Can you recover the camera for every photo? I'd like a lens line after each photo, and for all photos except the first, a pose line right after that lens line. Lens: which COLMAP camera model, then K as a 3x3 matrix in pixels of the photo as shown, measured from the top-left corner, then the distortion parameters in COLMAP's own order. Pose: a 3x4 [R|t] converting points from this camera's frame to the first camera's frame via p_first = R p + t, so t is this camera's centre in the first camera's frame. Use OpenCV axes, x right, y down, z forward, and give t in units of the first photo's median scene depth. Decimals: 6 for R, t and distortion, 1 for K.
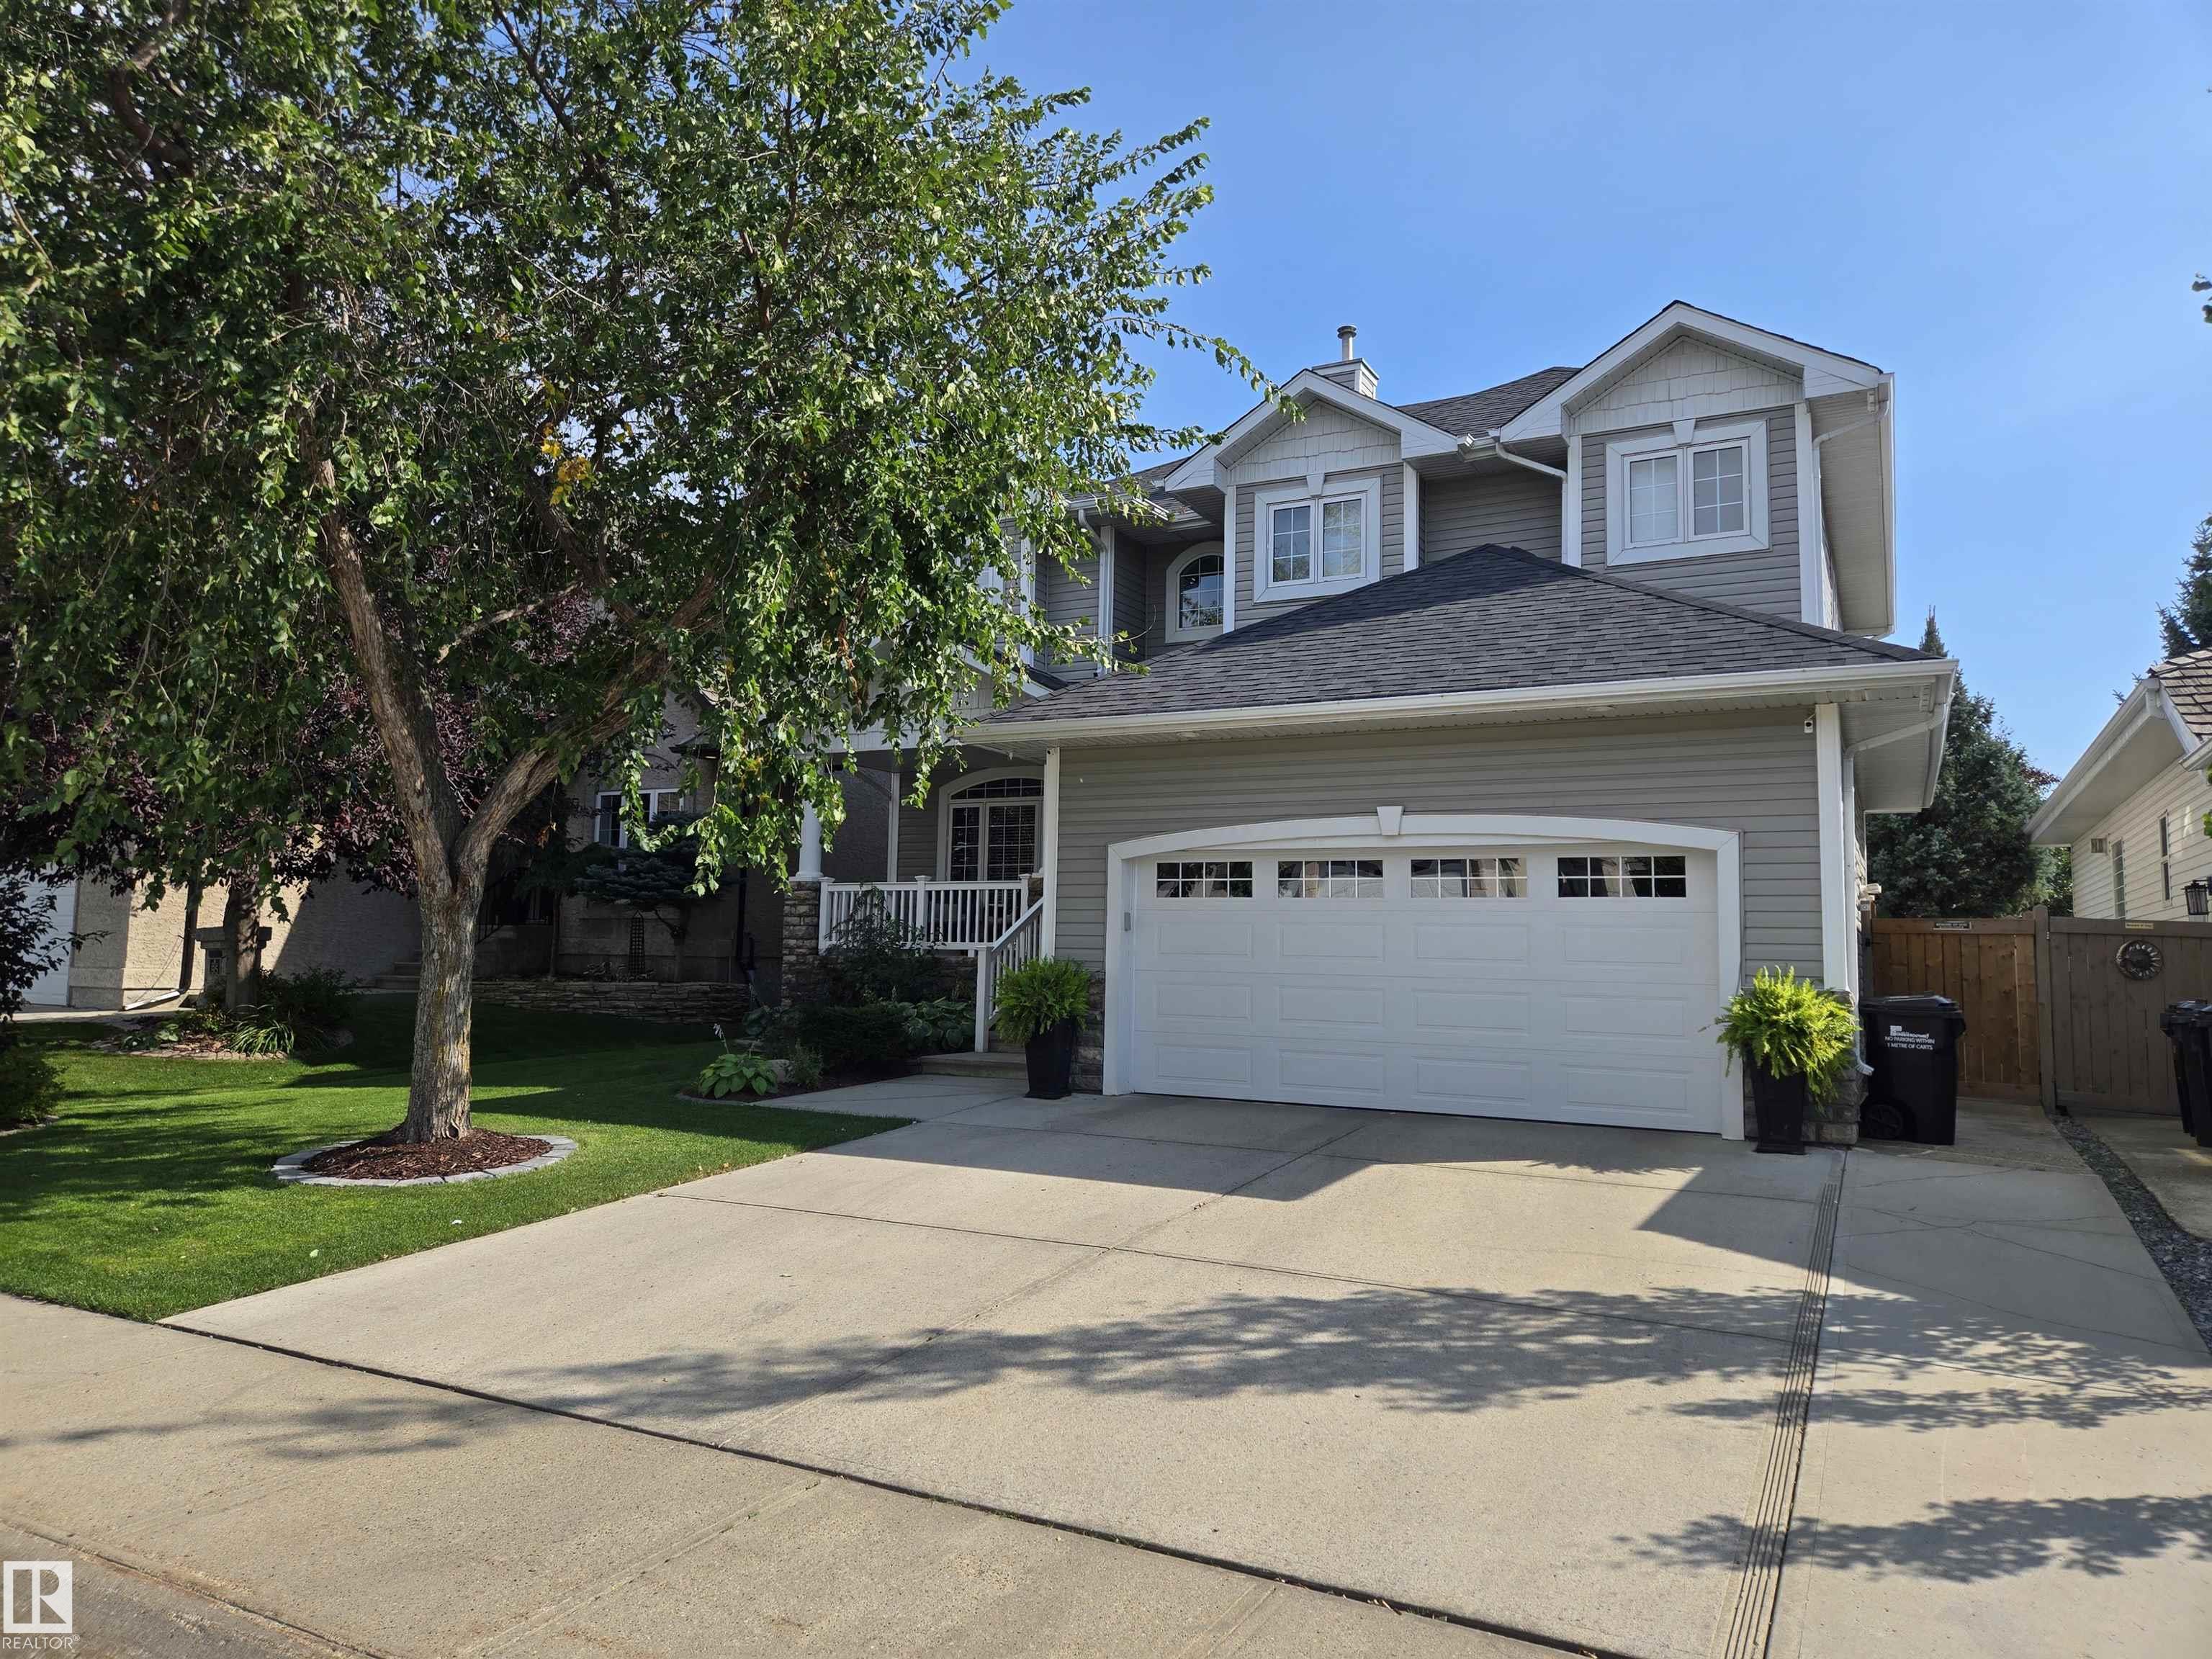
lens RADIAL K [[1460.2, 0, 1106.0], [0, 1460.2, 829.5], [0, 0, 1]] dist [0.076476, -0.000028]
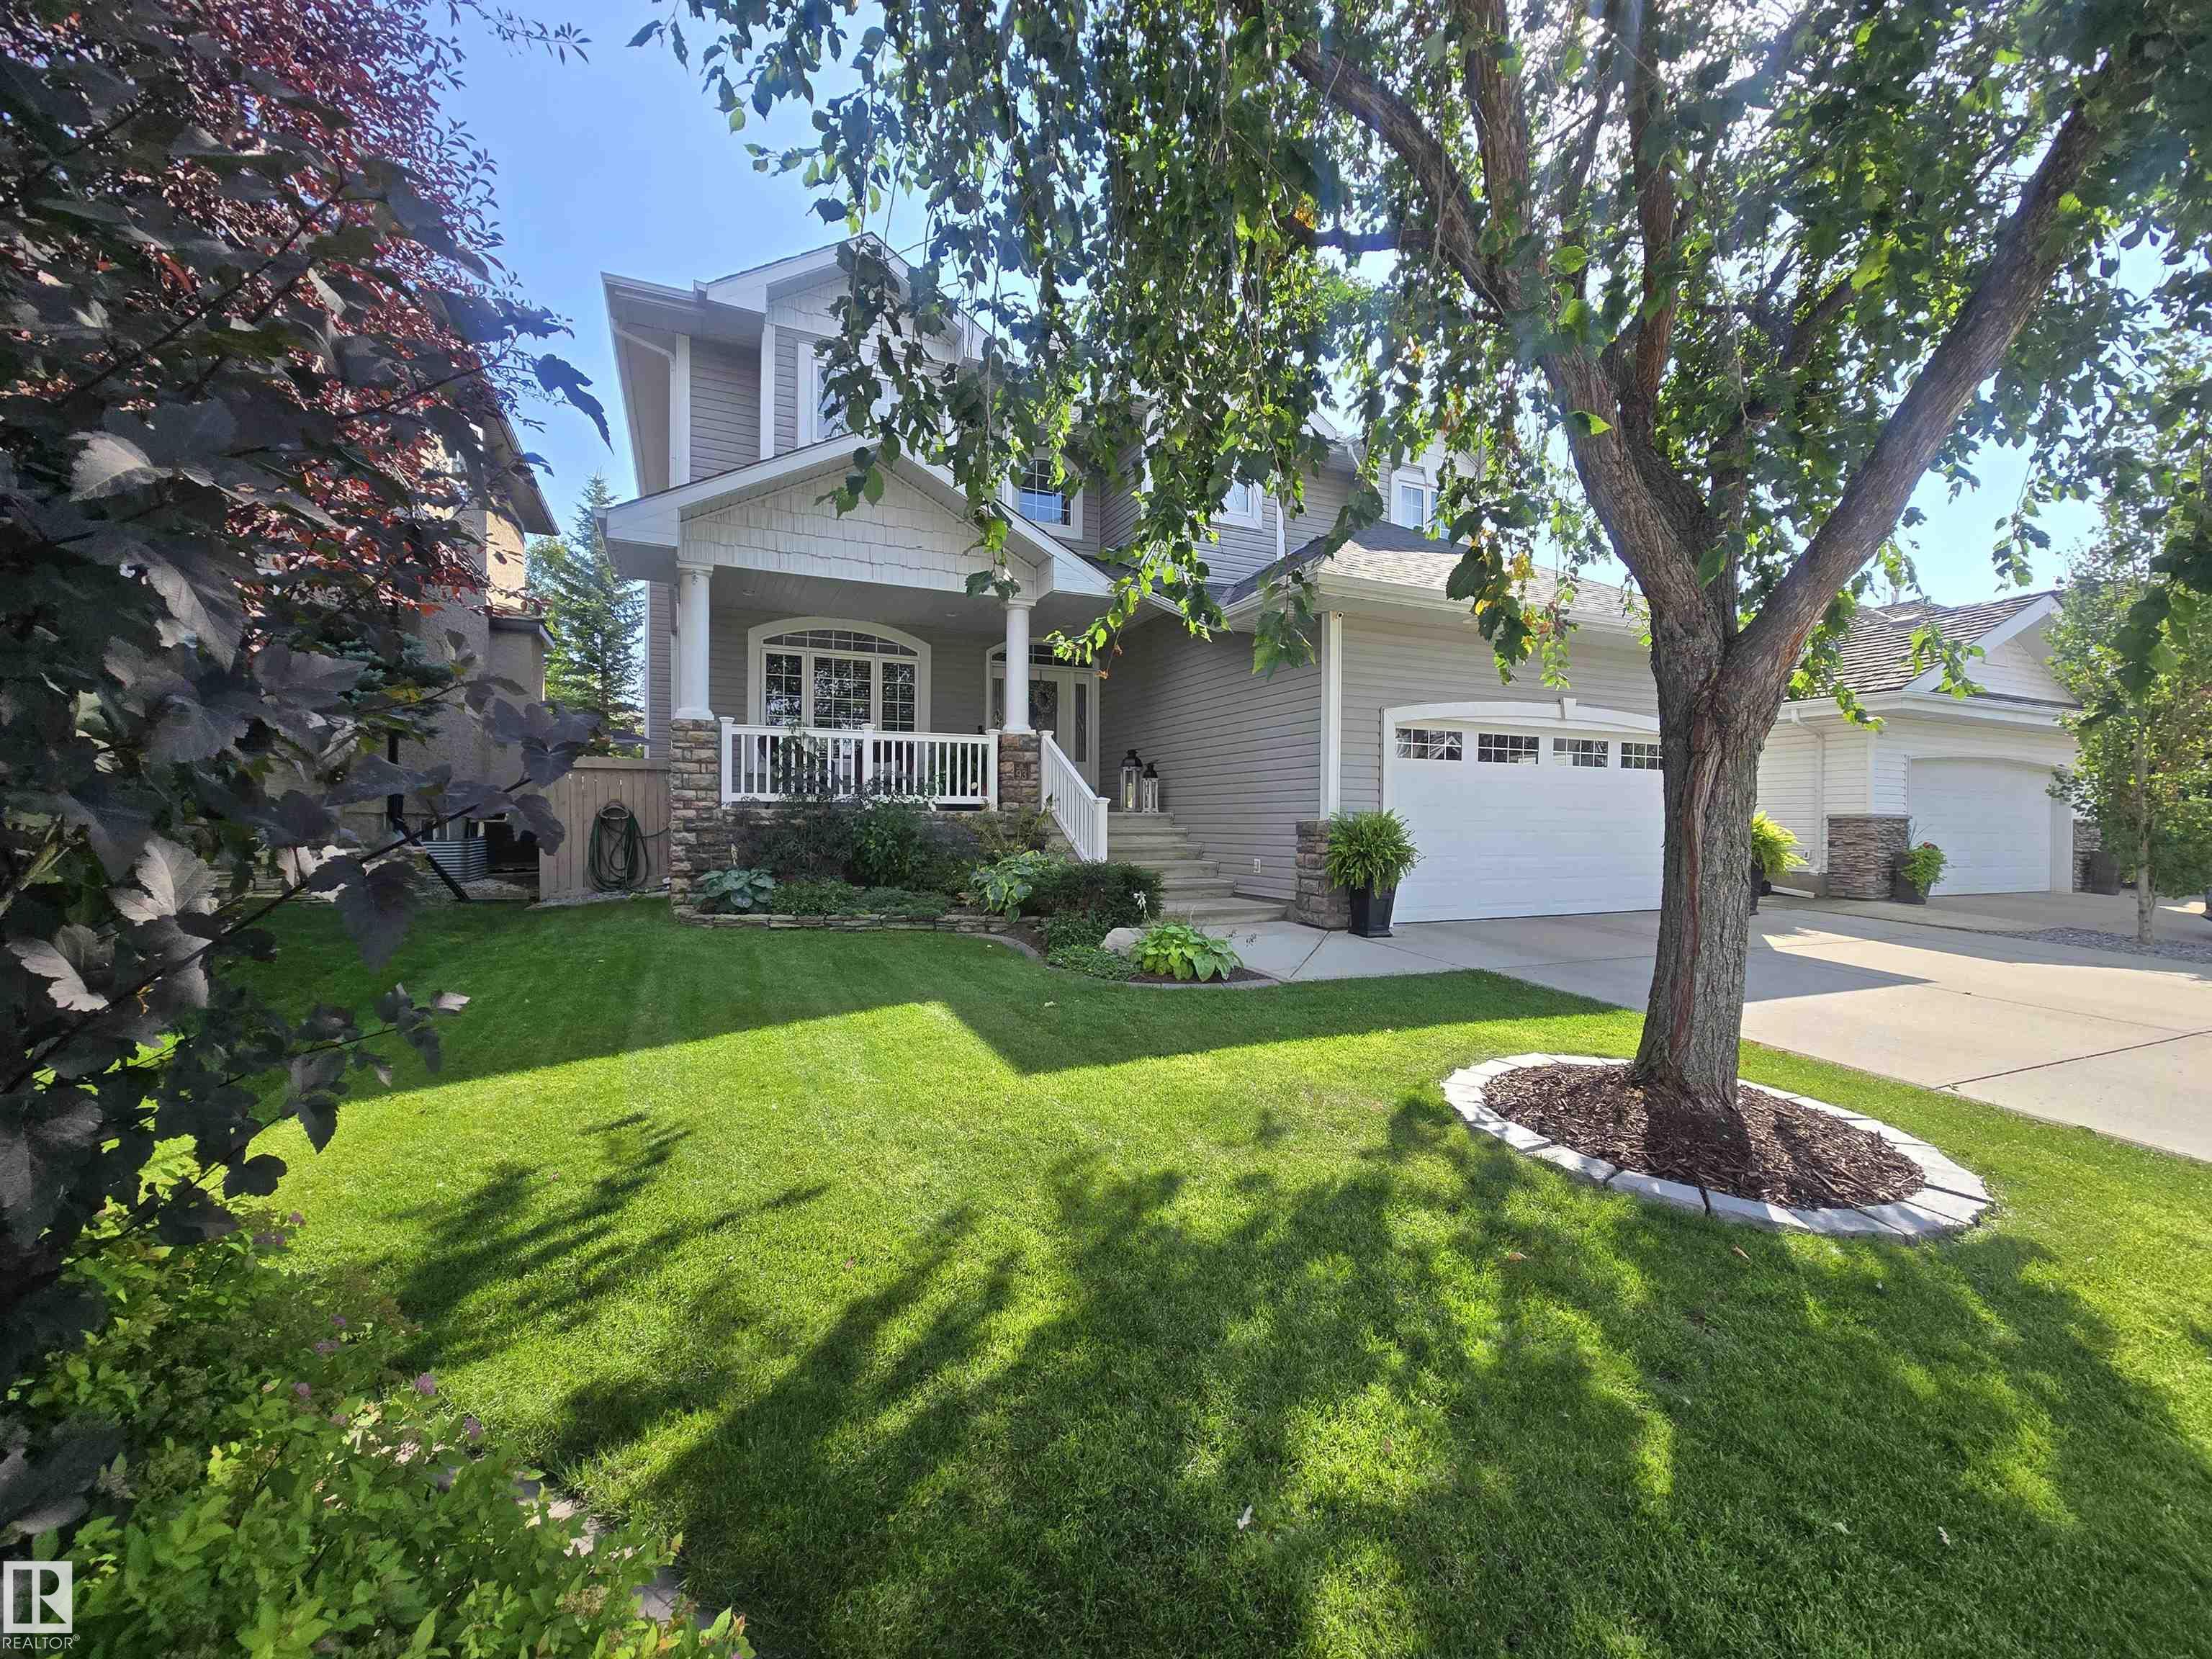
lens RADIAL K [[888.5, 0, 1106.0], [0, 888.5, 829.5], [0, 0, 1]] dist [0.000279, 0.000075]
pose [[0.612752, -0.022846, 0.789945, -0.476724], [-0.063295, 0.994952, 0.077872, 0.044695], [-0.787737, -0.097715, 0.608212, 0.527234]]
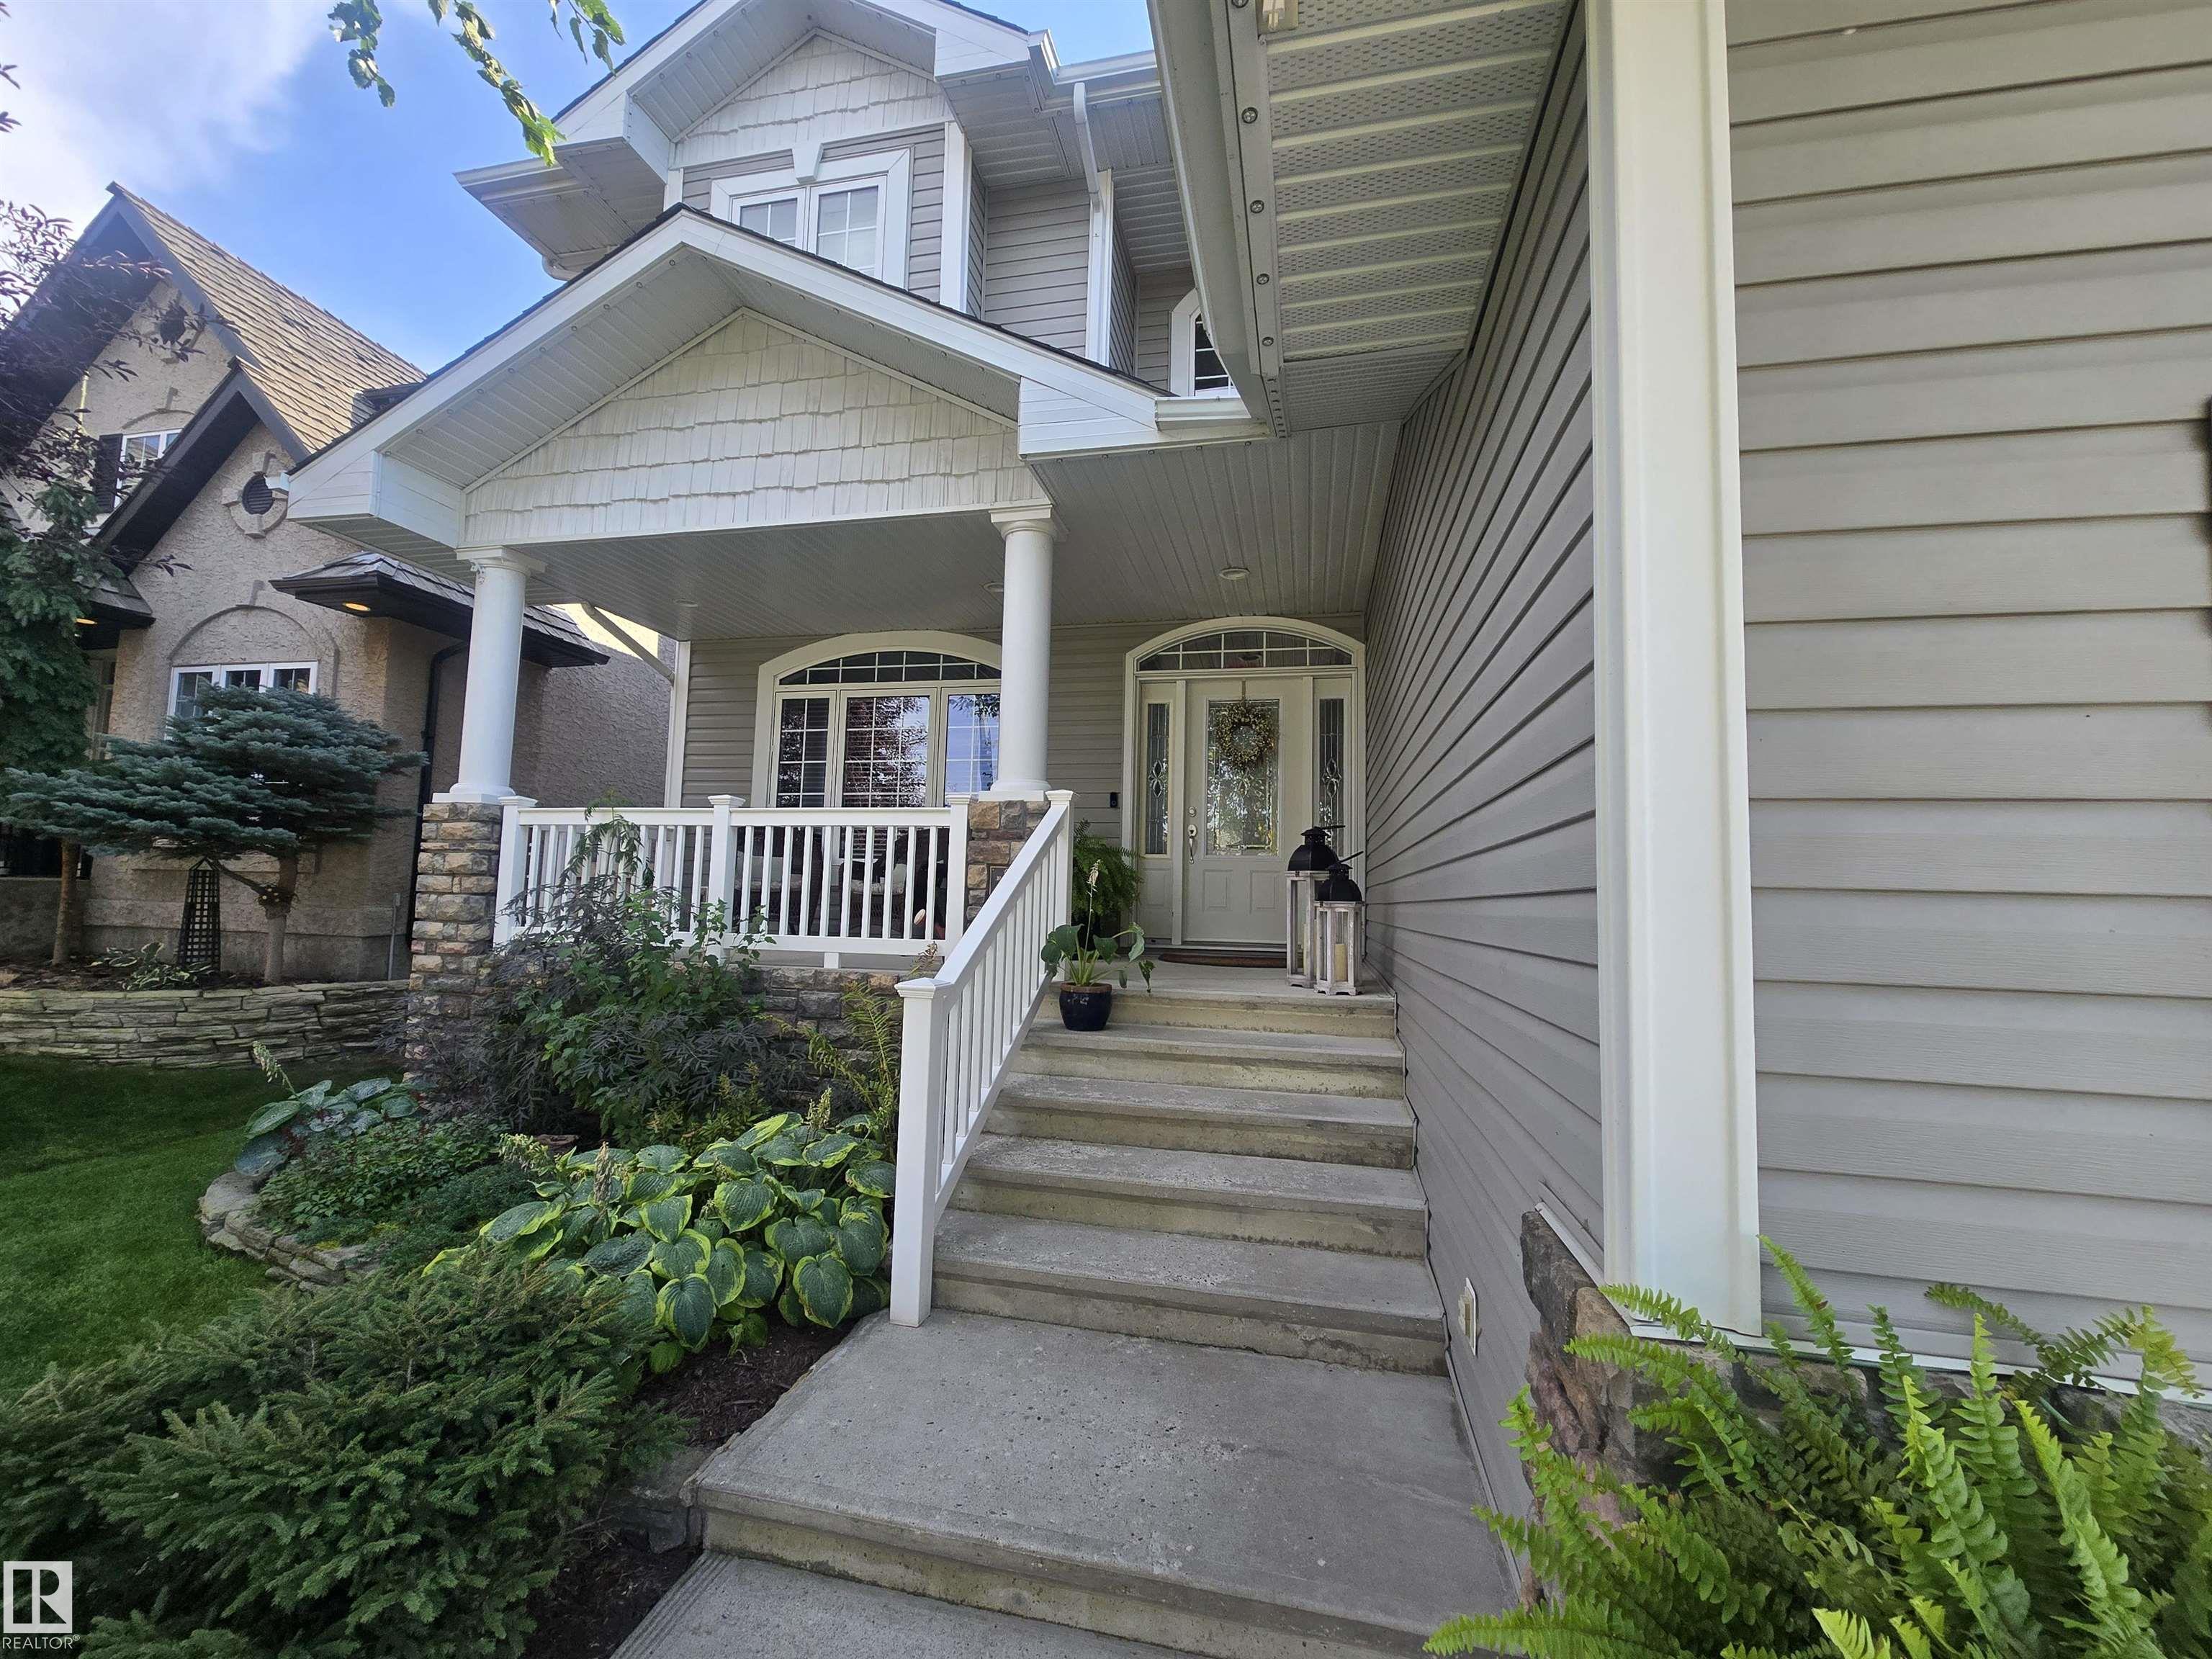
lens RADIAL K [[902.5, 0, 1109.9], [0, 902.5, 831.5], [0, 0, 1]] dist [0.002984, 0.000126]
pose [[0.962492, 0.023693, 0.270273, -0.082723], [-0.028274, 0.999515, 0.013070, 0.035815], [-0.269832, -0.020221, 0.962695, 0.671550]]
